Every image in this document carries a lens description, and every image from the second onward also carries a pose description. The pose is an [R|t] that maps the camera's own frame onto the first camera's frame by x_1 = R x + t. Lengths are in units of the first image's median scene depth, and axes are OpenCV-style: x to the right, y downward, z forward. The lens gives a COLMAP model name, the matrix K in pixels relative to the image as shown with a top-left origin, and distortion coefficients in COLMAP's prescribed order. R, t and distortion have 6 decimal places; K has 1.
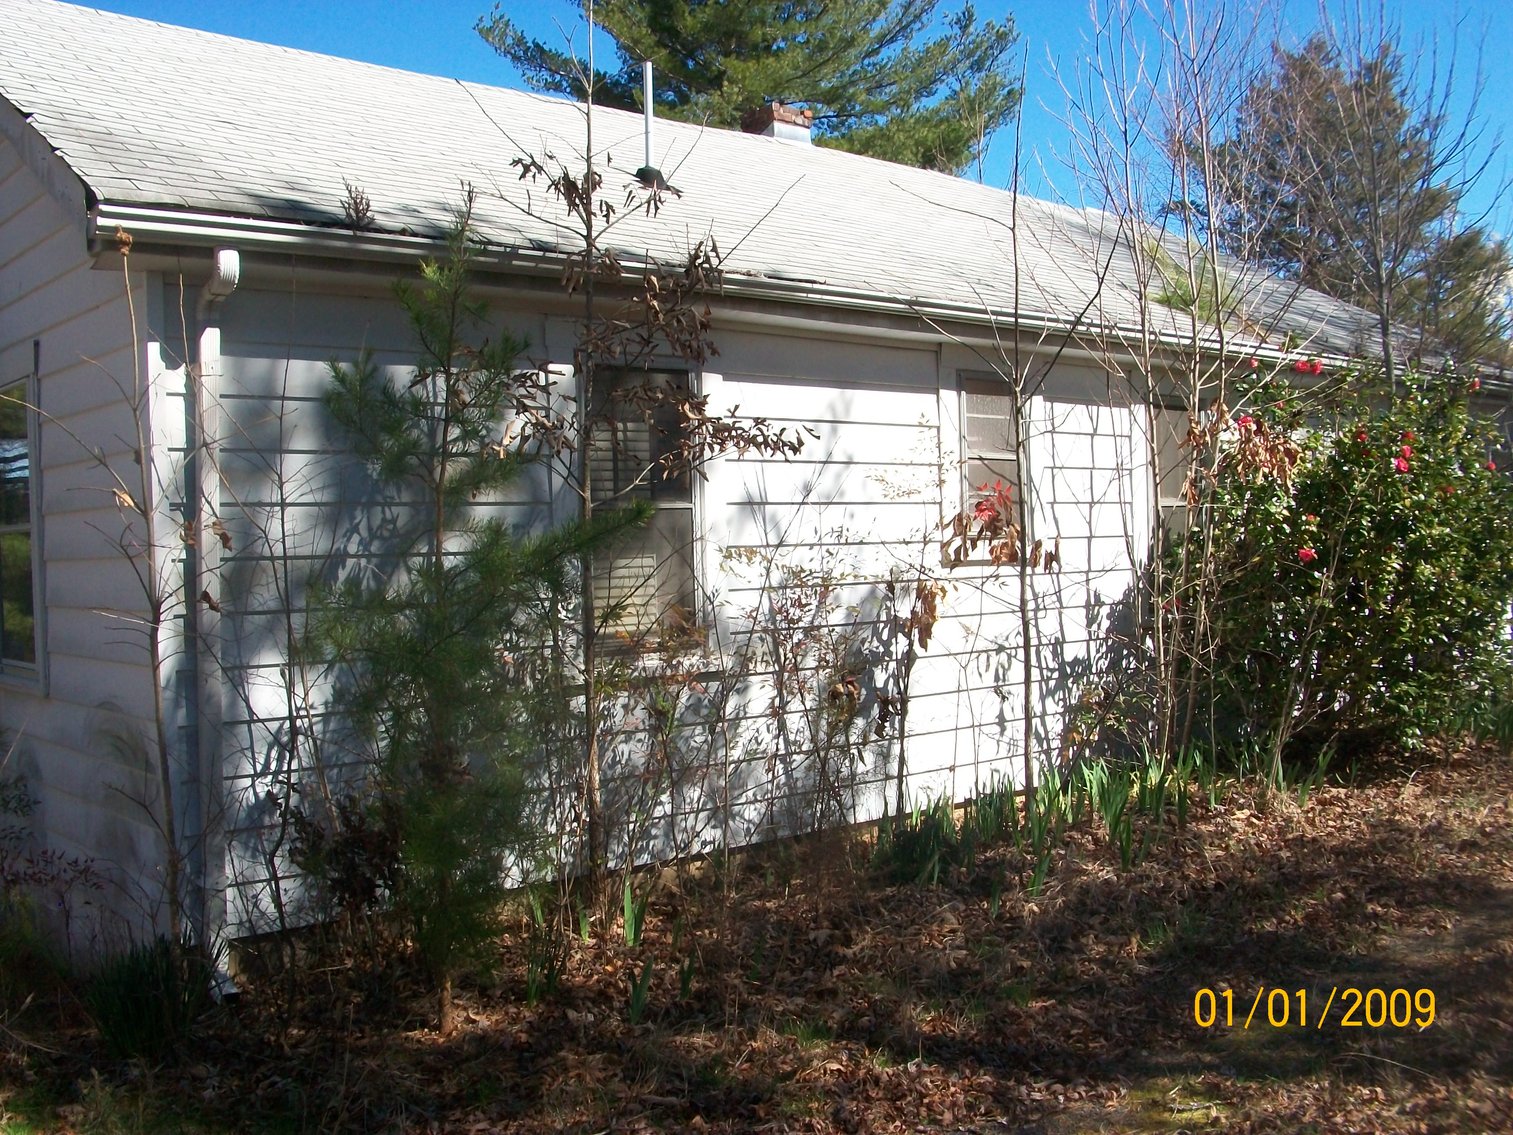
lens RADIAL K [[1529.9, 0, 758.1], [0, 1529.9, 568.5], [0, 0, 1]] dist [-0.130030, 0.000000]
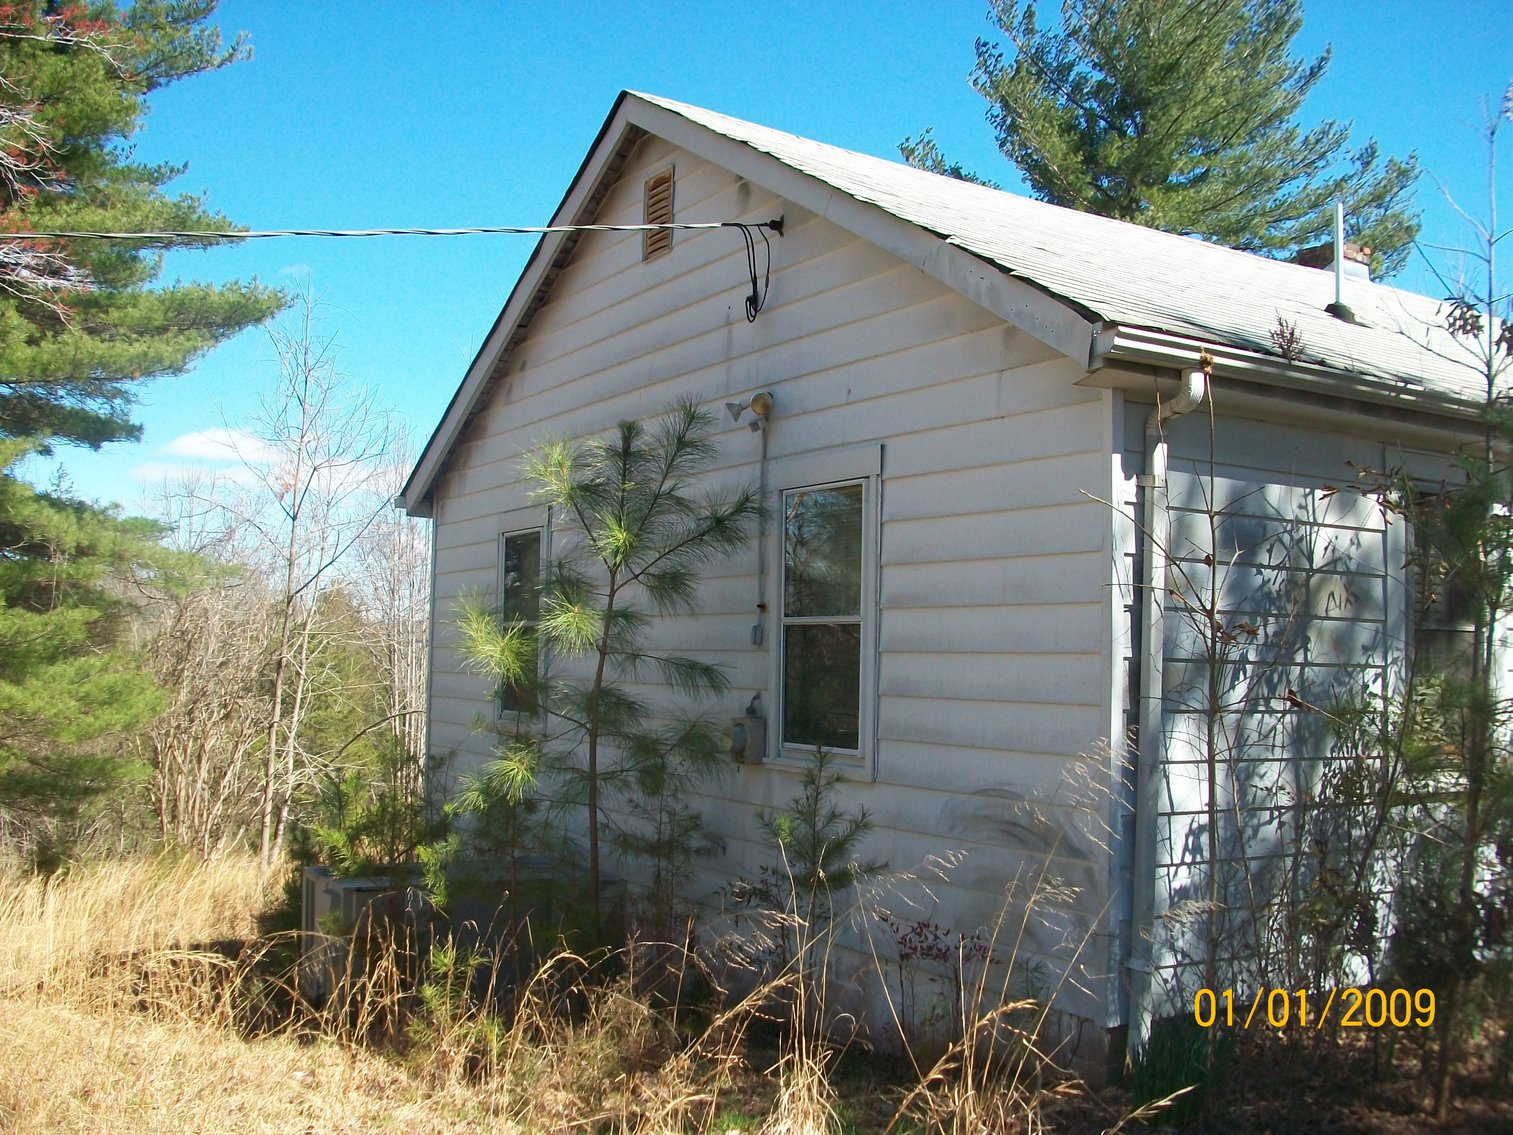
lens RADIAL K [[1529.9, 0, 756.7], [0, 1529.9, 561.5], [0, 0, 1]] dist [-0.130030, 0.000000]
pose [[0.992197, 0.033596, -0.120069, -0.488931], [-0.043009, 0.996127, -0.076688, 0.018648], [0.117027, 0.081254, 0.989799, -0.094913]]
